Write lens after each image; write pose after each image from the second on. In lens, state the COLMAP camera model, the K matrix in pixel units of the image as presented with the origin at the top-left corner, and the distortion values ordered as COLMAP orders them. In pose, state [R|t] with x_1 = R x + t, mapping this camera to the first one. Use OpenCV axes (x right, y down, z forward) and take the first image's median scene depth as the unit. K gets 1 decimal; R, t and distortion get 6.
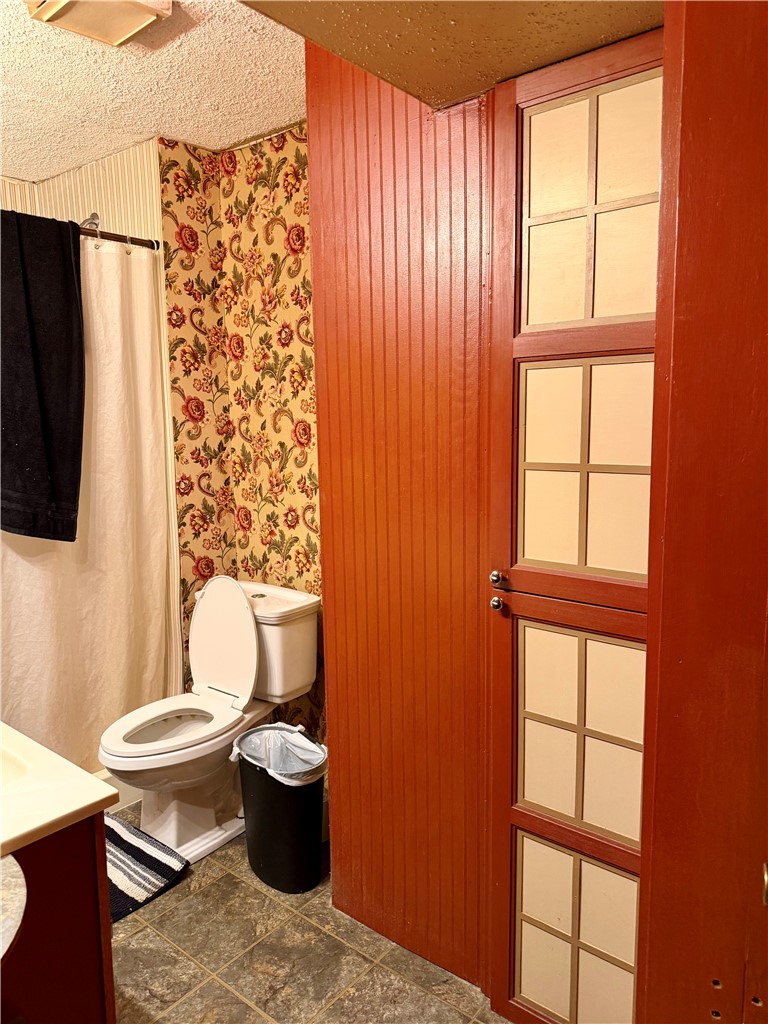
lens RADIAL K [[717.6, 0, 380.9], [0, 717.6, 515.8], [0, 0, 1]] dist [0.100607, -0.166459]
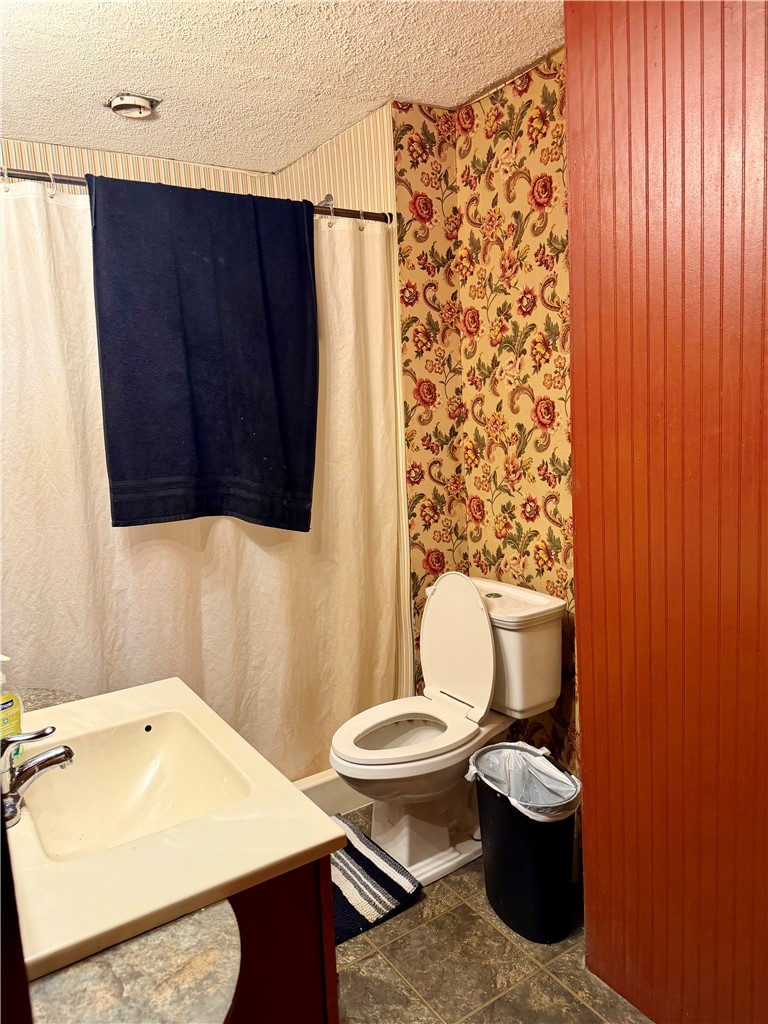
lens RADIAL K [[717.6, 0, 380.9], [0, 717.6, 515.8], [0, 0, 1]] dist [0.100607, -0.166459]
pose [[0.953206, 0.008486, -0.302202, -0.033151], [-0.004043, 0.999874, 0.015324, -0.001665], [0.302294, -0.013385, 0.953121, 0.099197]]
